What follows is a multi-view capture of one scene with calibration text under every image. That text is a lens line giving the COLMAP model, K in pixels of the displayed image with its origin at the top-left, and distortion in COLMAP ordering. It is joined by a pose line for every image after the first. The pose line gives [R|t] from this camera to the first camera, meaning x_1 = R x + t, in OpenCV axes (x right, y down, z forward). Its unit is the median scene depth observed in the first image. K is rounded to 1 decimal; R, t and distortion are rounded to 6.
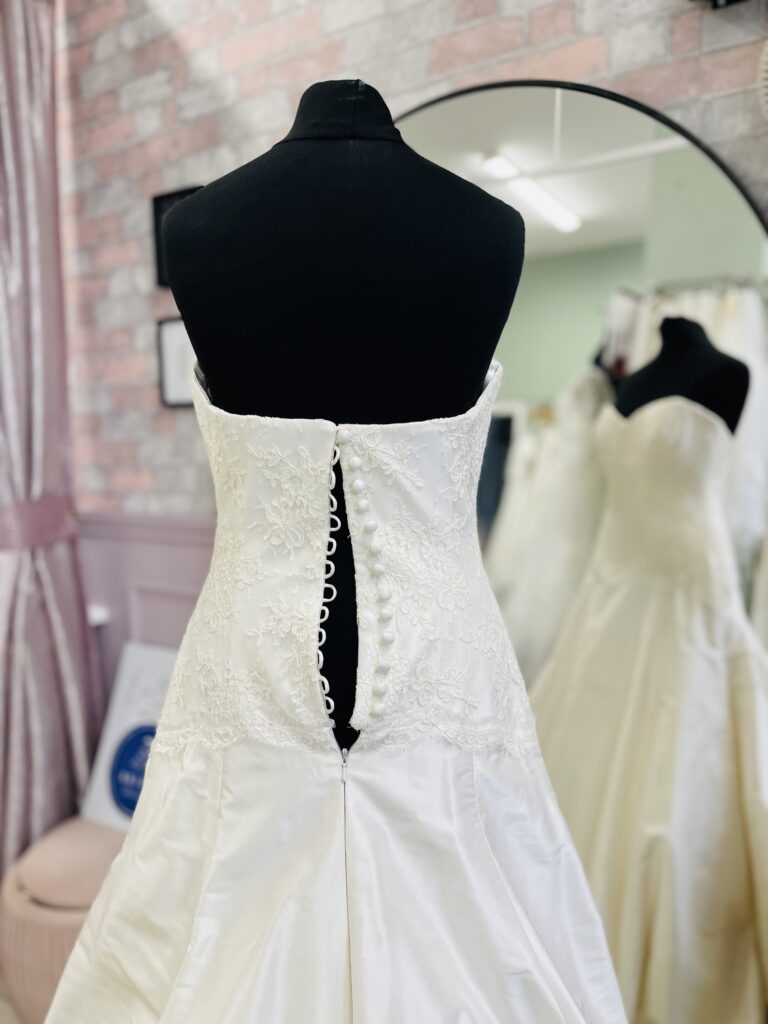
lens RADIAL K [[760.2, 0, 384.0], [0, 760.2, 512.0], [0, 0, 1]] dist [0.046033, -0.072900]
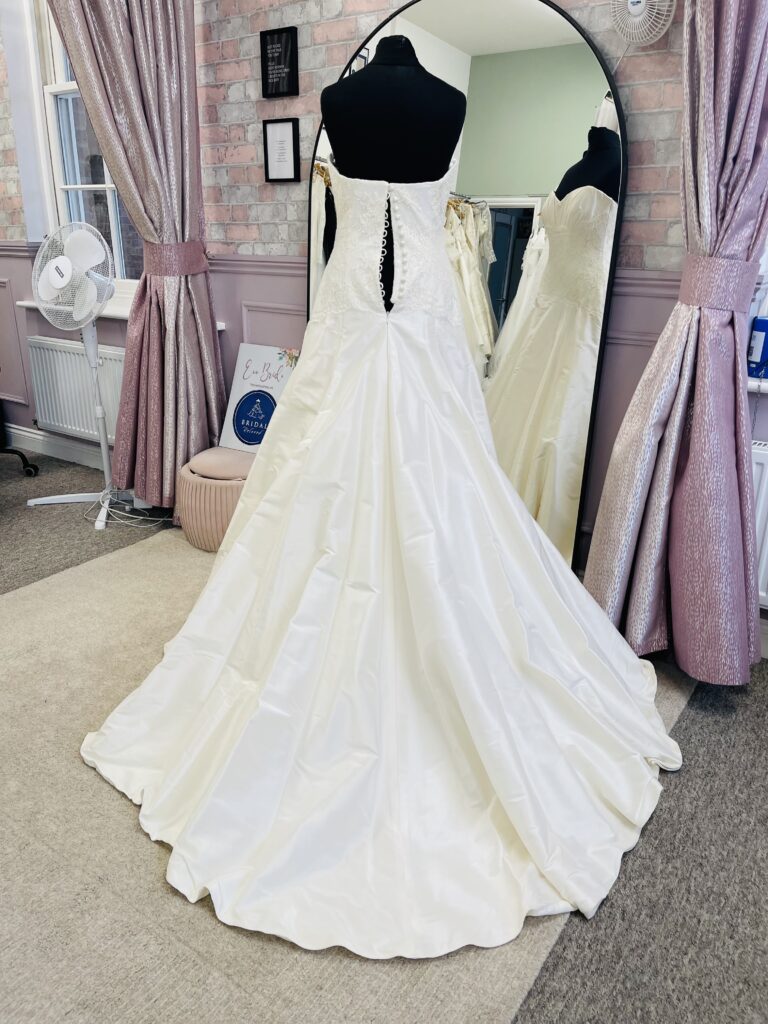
lens RADIAL K [[760.2, 0, 384.0], [0, 760.2, 512.0], [0, 0, 1]] dist [0.046033, -0.072900]
pose [[0.999060, 0.038141, -0.020608, 0.017863], [-0.031881, 0.968501, 0.246959, 0.322940], [0.029378, -0.246070, 0.968807, -1.784037]]
